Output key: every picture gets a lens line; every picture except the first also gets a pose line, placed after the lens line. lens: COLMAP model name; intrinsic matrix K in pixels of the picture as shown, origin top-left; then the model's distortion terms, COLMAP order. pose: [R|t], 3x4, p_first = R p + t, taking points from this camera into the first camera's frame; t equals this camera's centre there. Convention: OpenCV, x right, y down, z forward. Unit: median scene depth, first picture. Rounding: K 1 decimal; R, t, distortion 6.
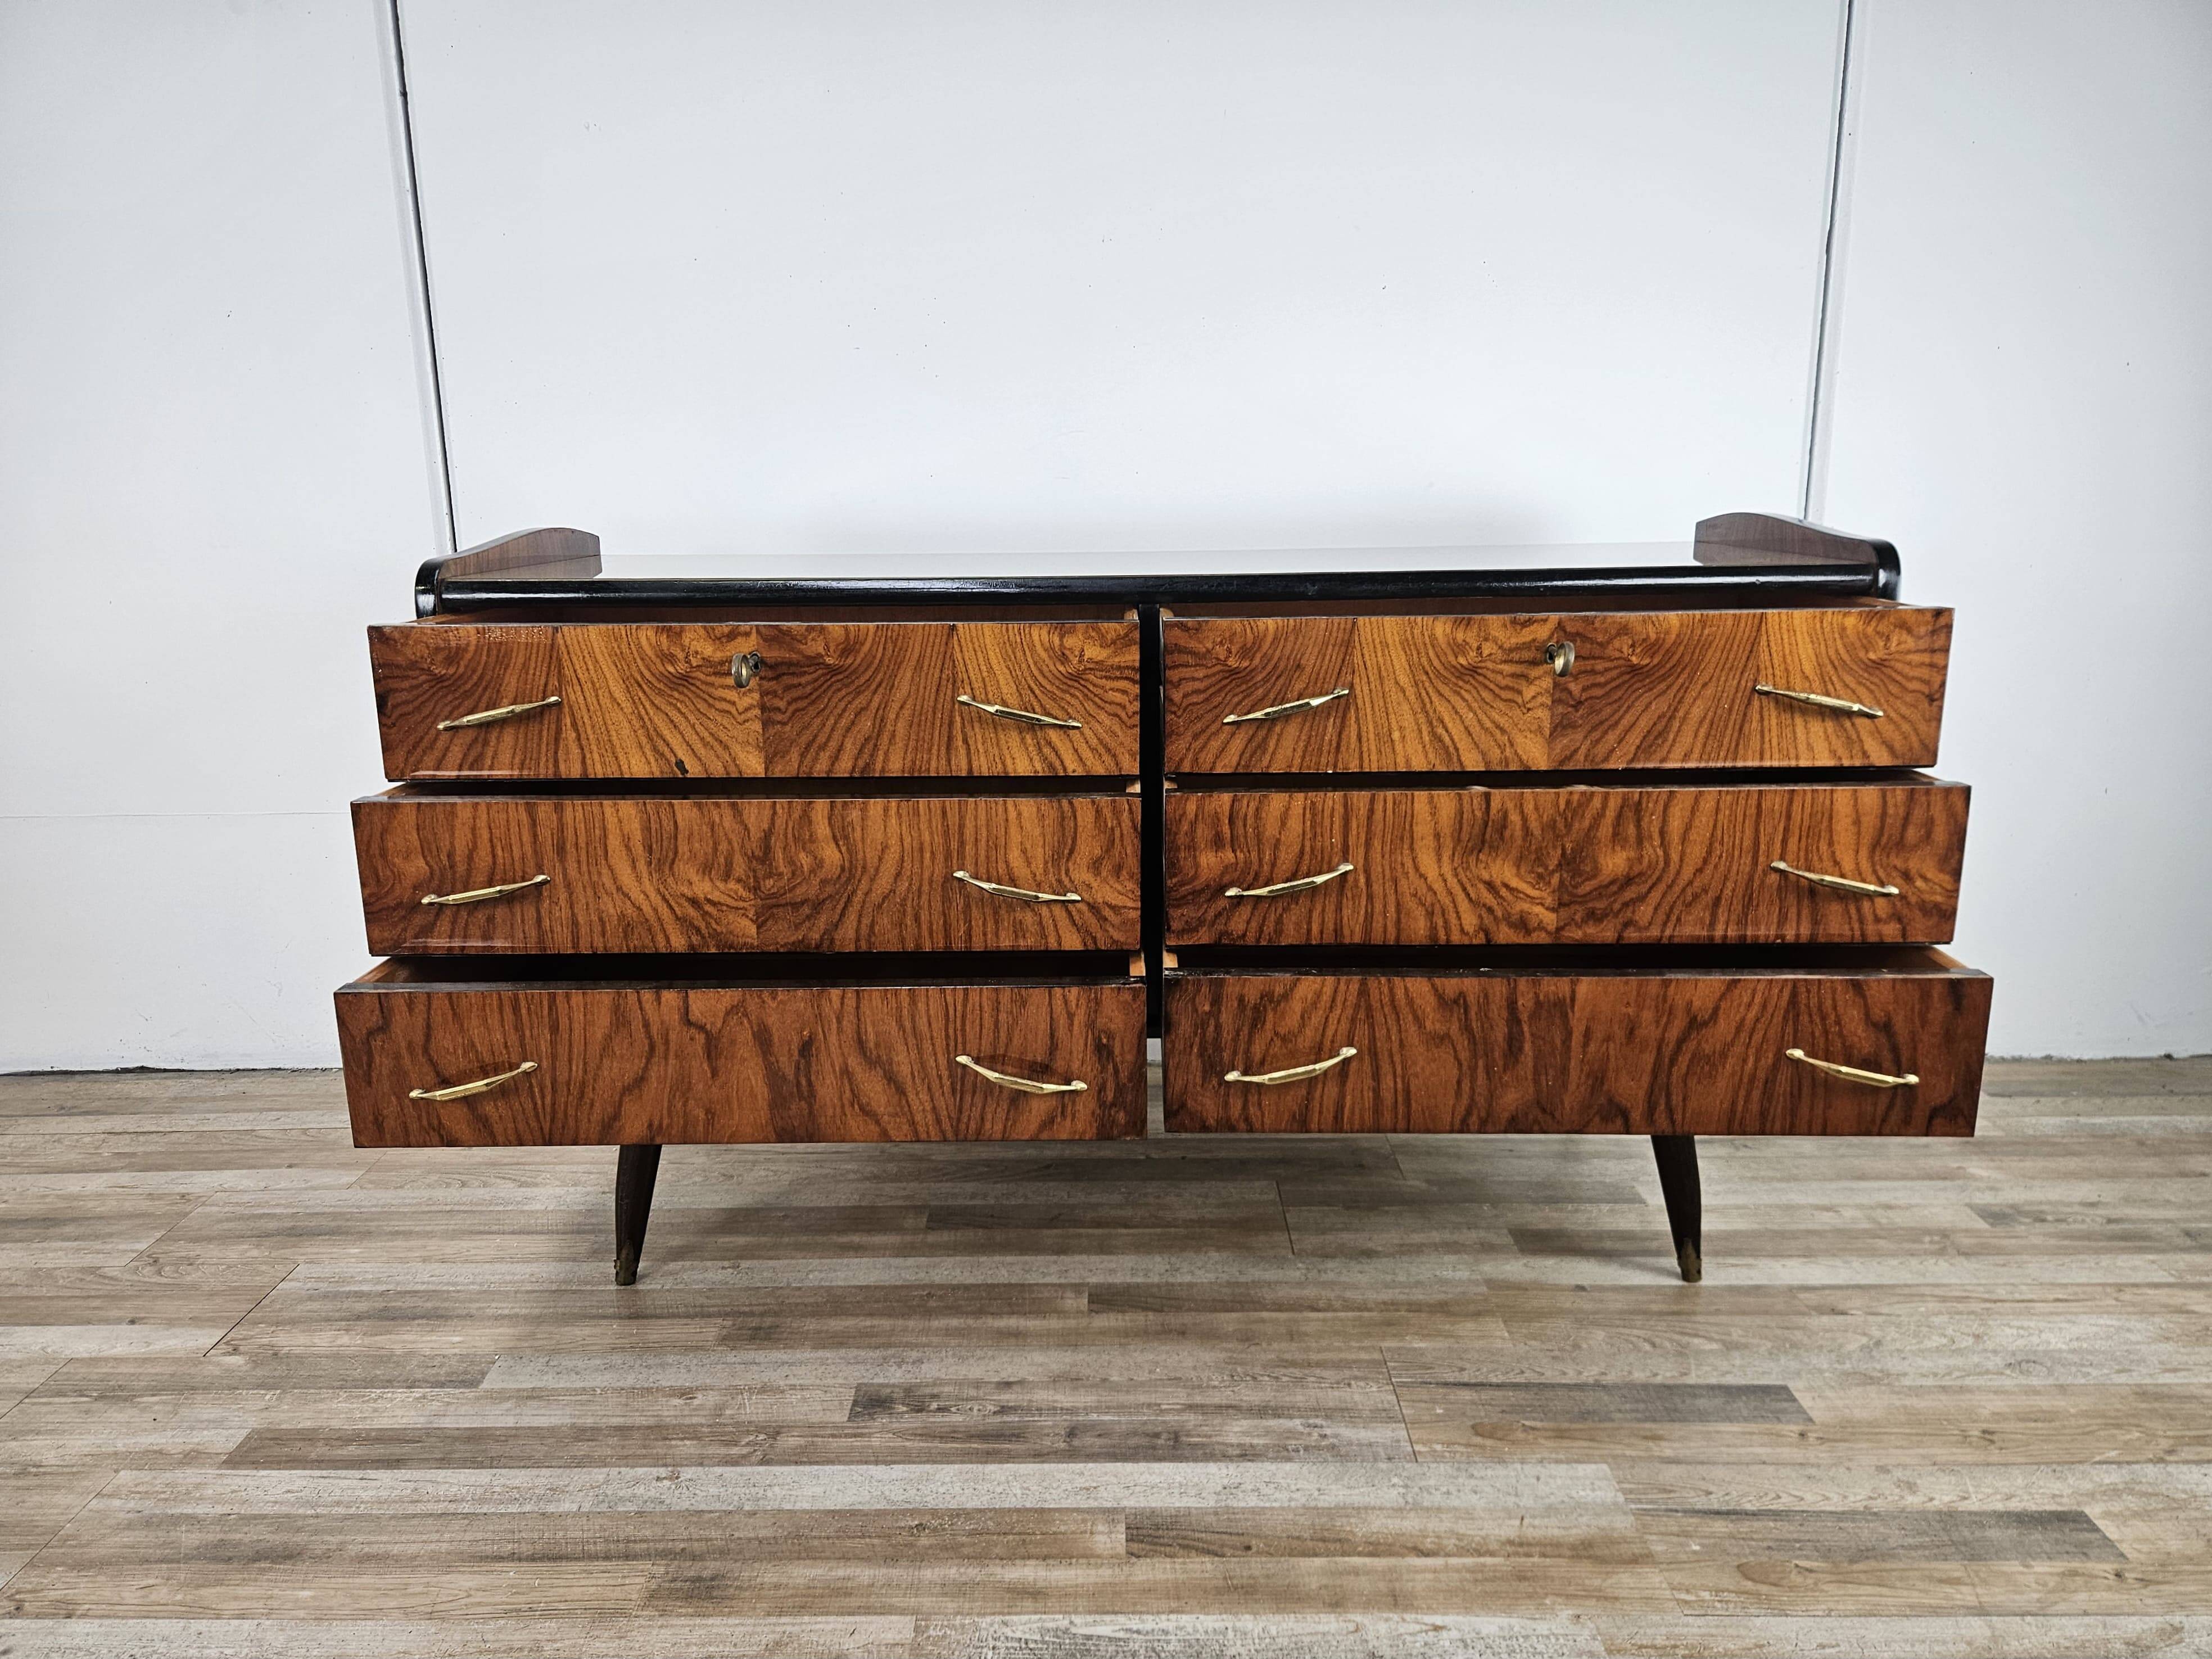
lens RADIAL K [[1491.7, 0, 1100.0], [0, 1491.7, 838.3], [0, 0, 1]] dist [0.049957, -0.052685]
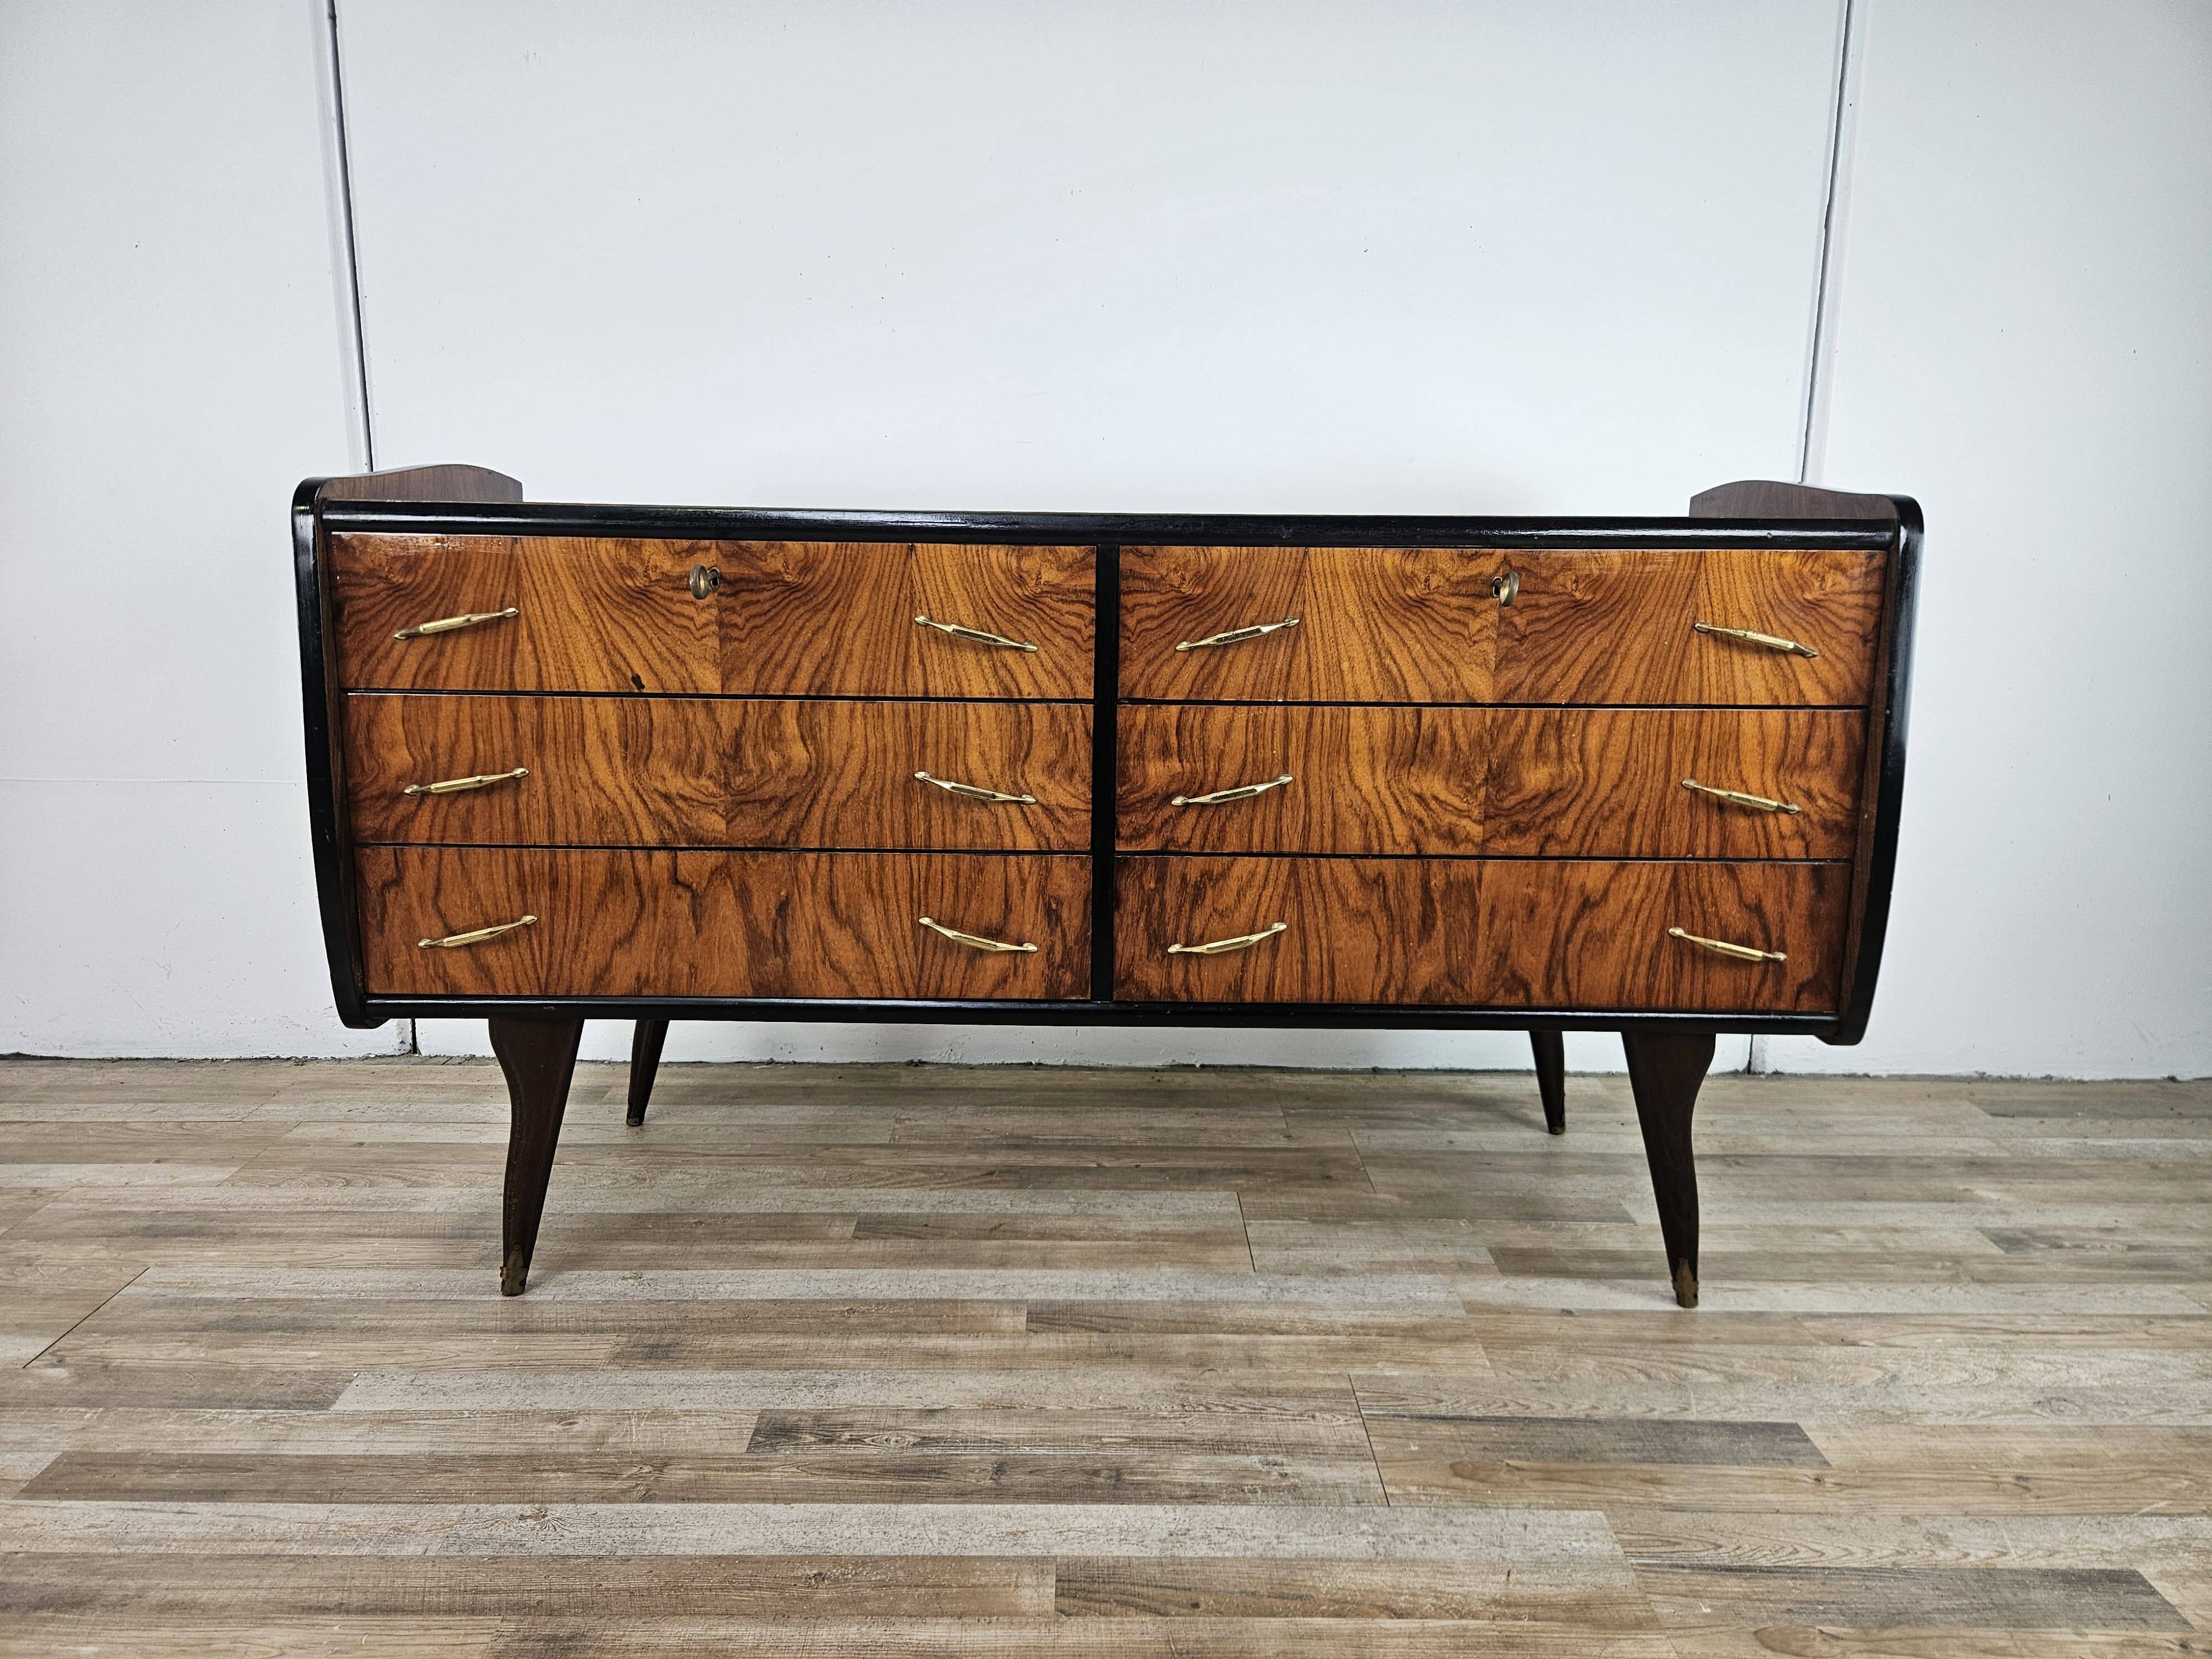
lens RADIAL K [[1491.6, 0, 1101.9], [0, 1491.6, 801.8], [0, 0, 1]] dist [0.049957, -0.052685]
pose [[0.999526, 0.021113, 0.022384, 0.012488], [-0.020178, 0.998947, -0.041201, 0.038253], [-0.023230, 0.040730, 0.998900, 0.096472]]
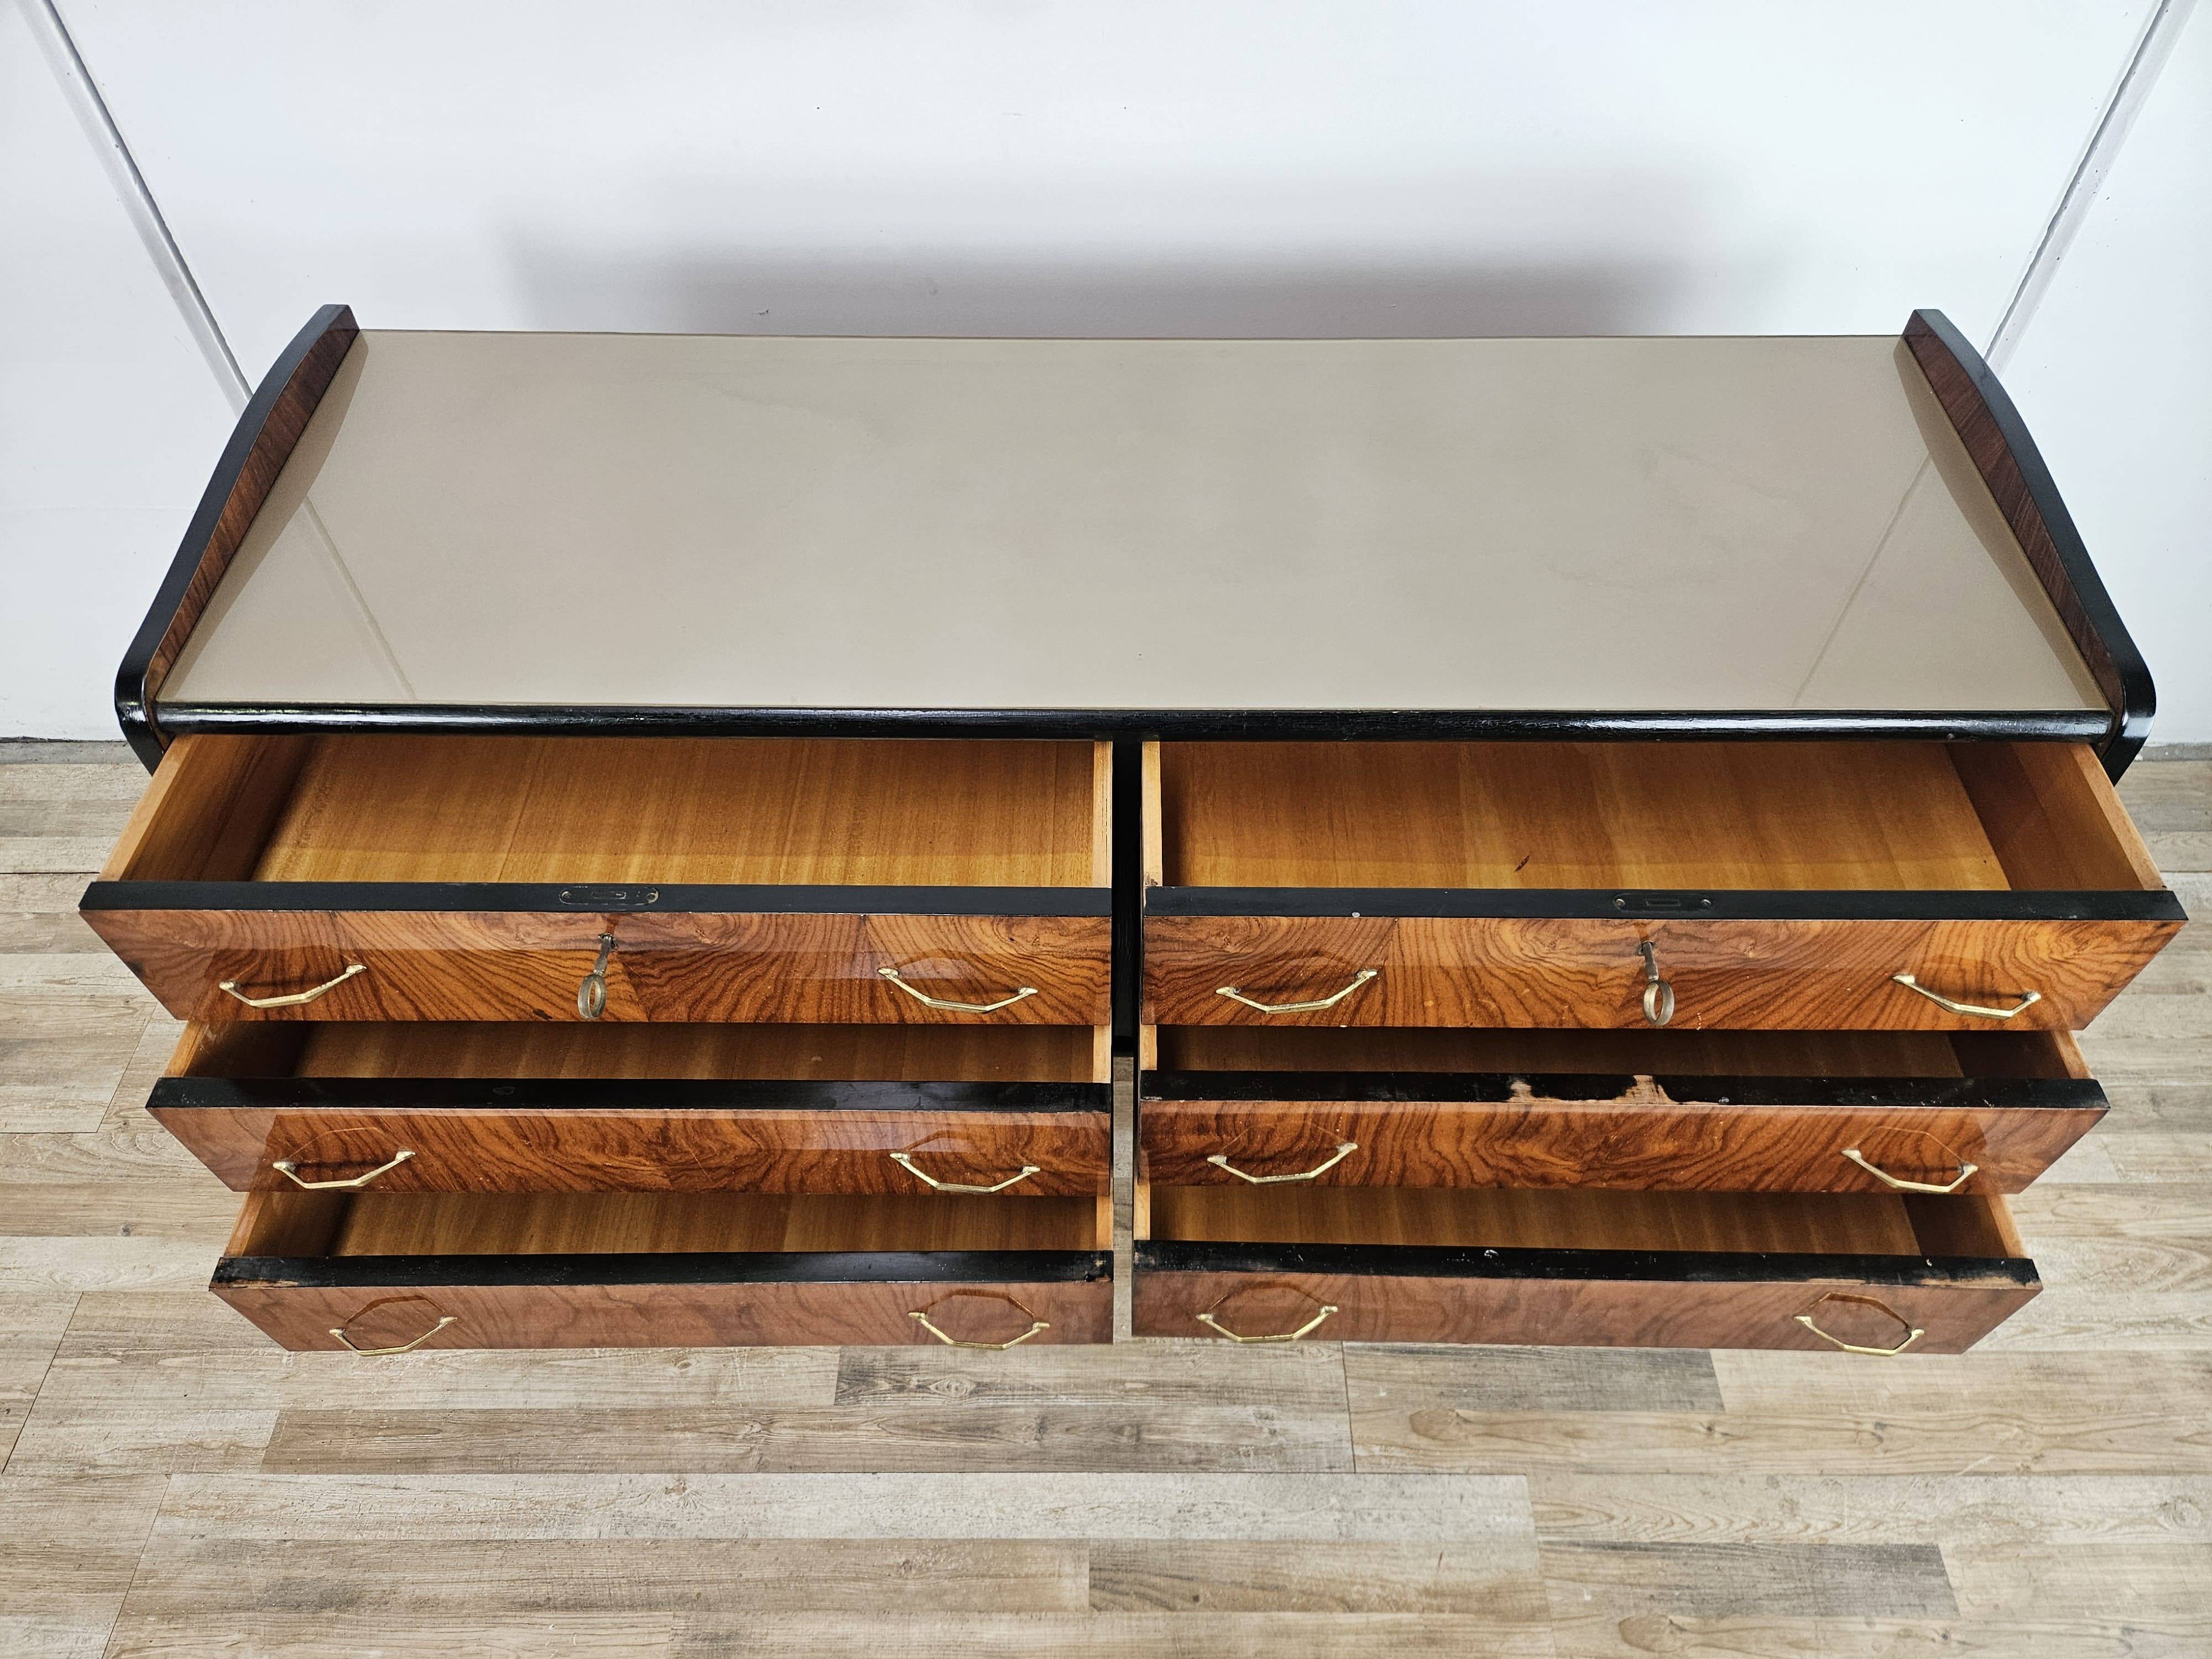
lens RADIAL K [[1491.6, 0, 1108.2], [0, 1491.6, 786.4], [0, 0, 1]] dist [0.049957, -0.052685]
pose [[0.999901, 0.000478, 0.014036, 0.013589], [-0.009027, 0.787522, 0.616221, -0.636378], [-0.010759, -0.616287, 0.787448, 0.428848]]
